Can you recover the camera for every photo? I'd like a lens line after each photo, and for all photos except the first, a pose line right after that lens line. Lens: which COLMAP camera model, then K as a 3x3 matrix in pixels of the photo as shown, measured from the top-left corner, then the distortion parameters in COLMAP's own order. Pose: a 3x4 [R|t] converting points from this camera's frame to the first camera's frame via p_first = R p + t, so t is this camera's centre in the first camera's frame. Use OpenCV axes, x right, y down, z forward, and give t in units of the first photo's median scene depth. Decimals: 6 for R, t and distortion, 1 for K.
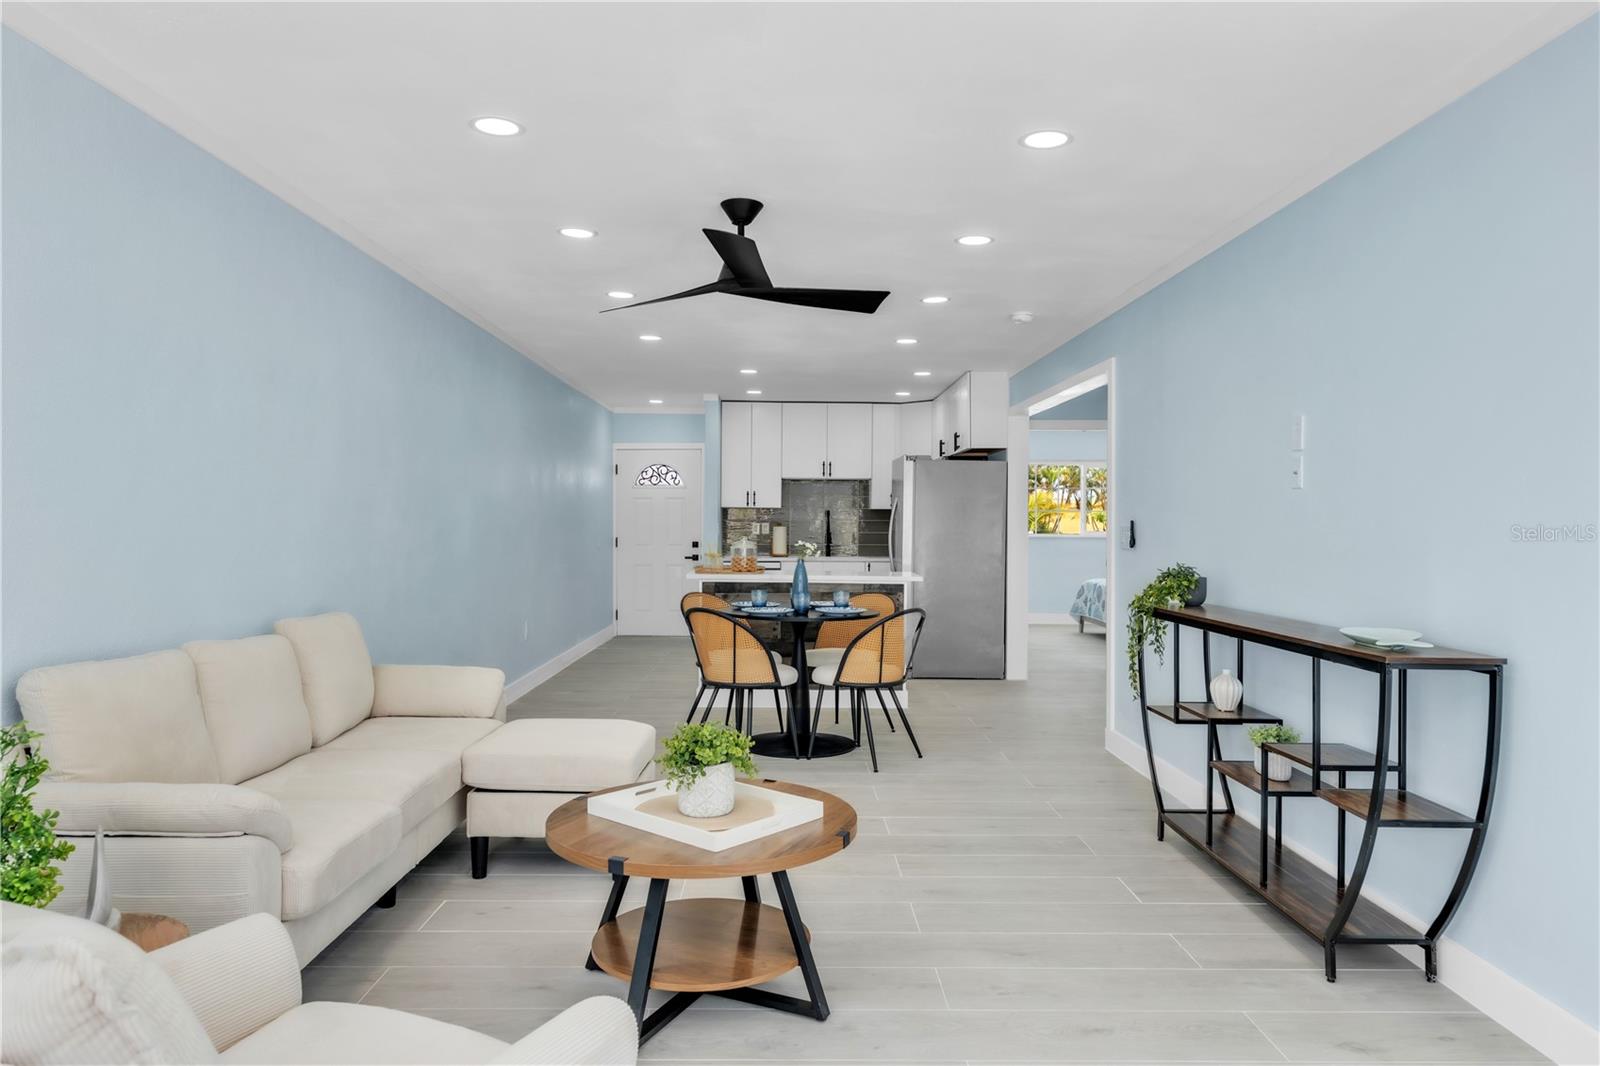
lens RADIAL K [[1054.8, 0, 818.3], [0, 1054.8, 526.3], [0, 0, 1]] dist [0.015633, -0.000777]
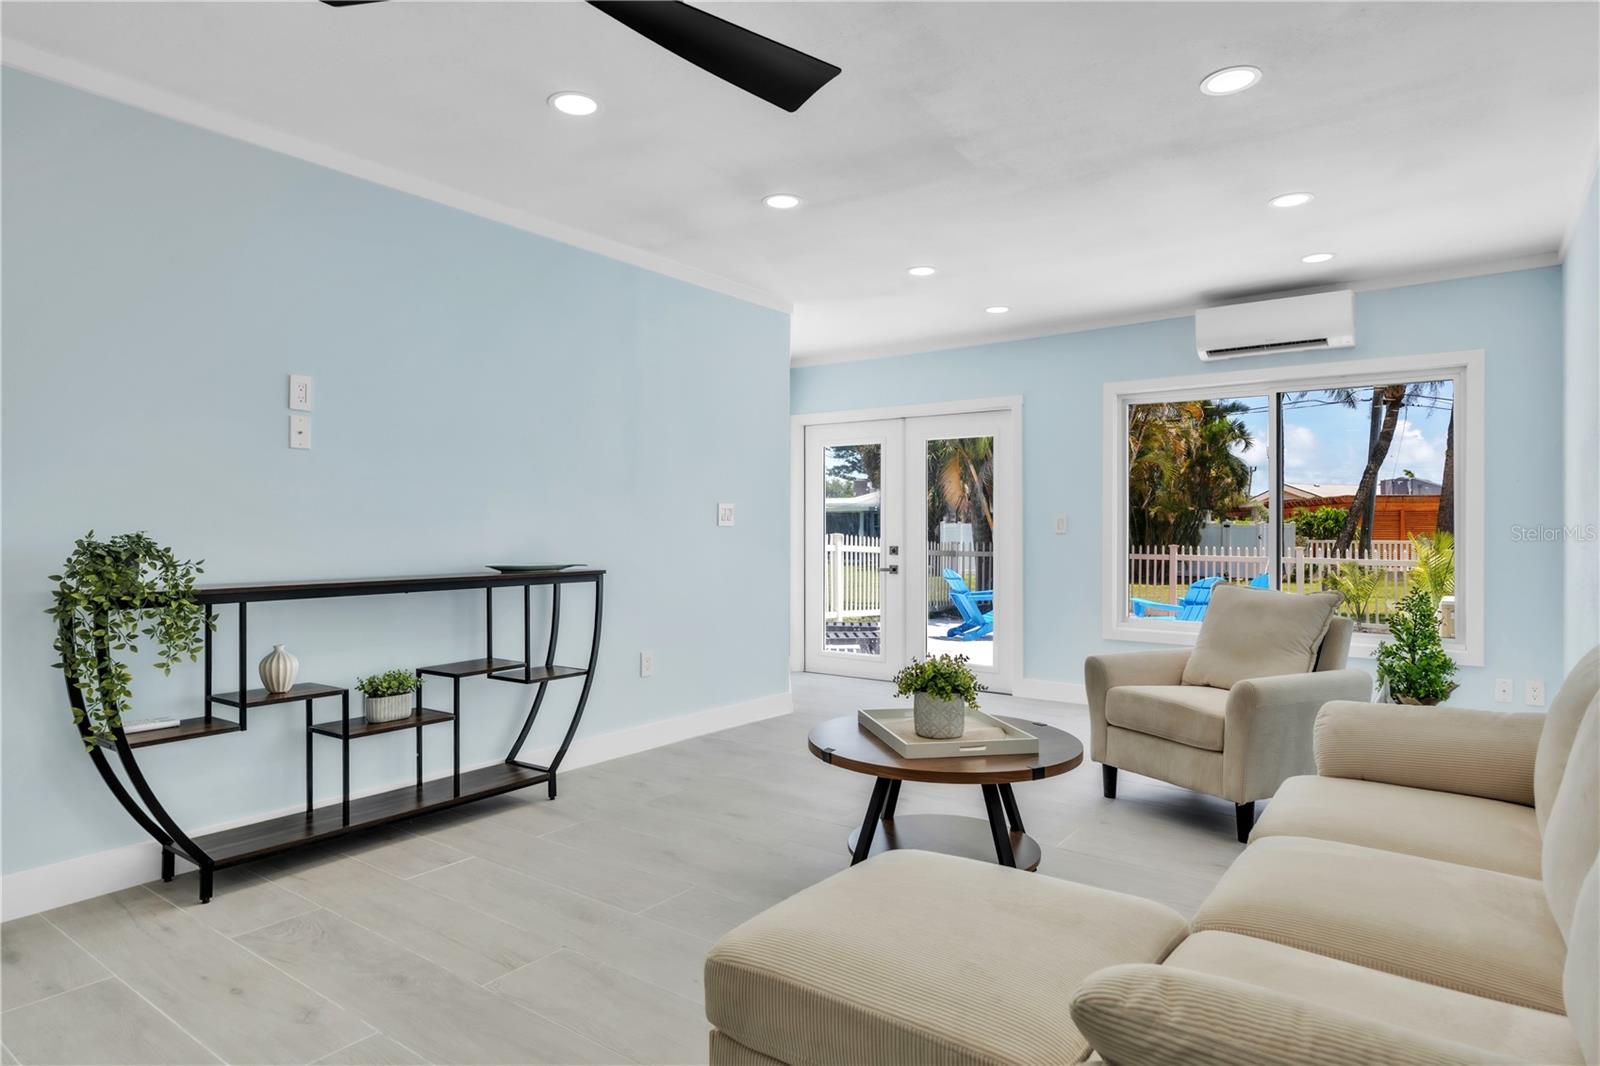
lens RADIAL K [[901.9, 0, 799.5], [0, 901.9, 523.5], [0, 0, 1]] dist [0.004615, 0.000793]
pose [[-0.786815, -0.003030, 0.617182, -0.268635], [-0.005180, 0.999985, -0.001695, 0.021448], [-0.617168, -0.004530, -0.786819, 0.851007]]
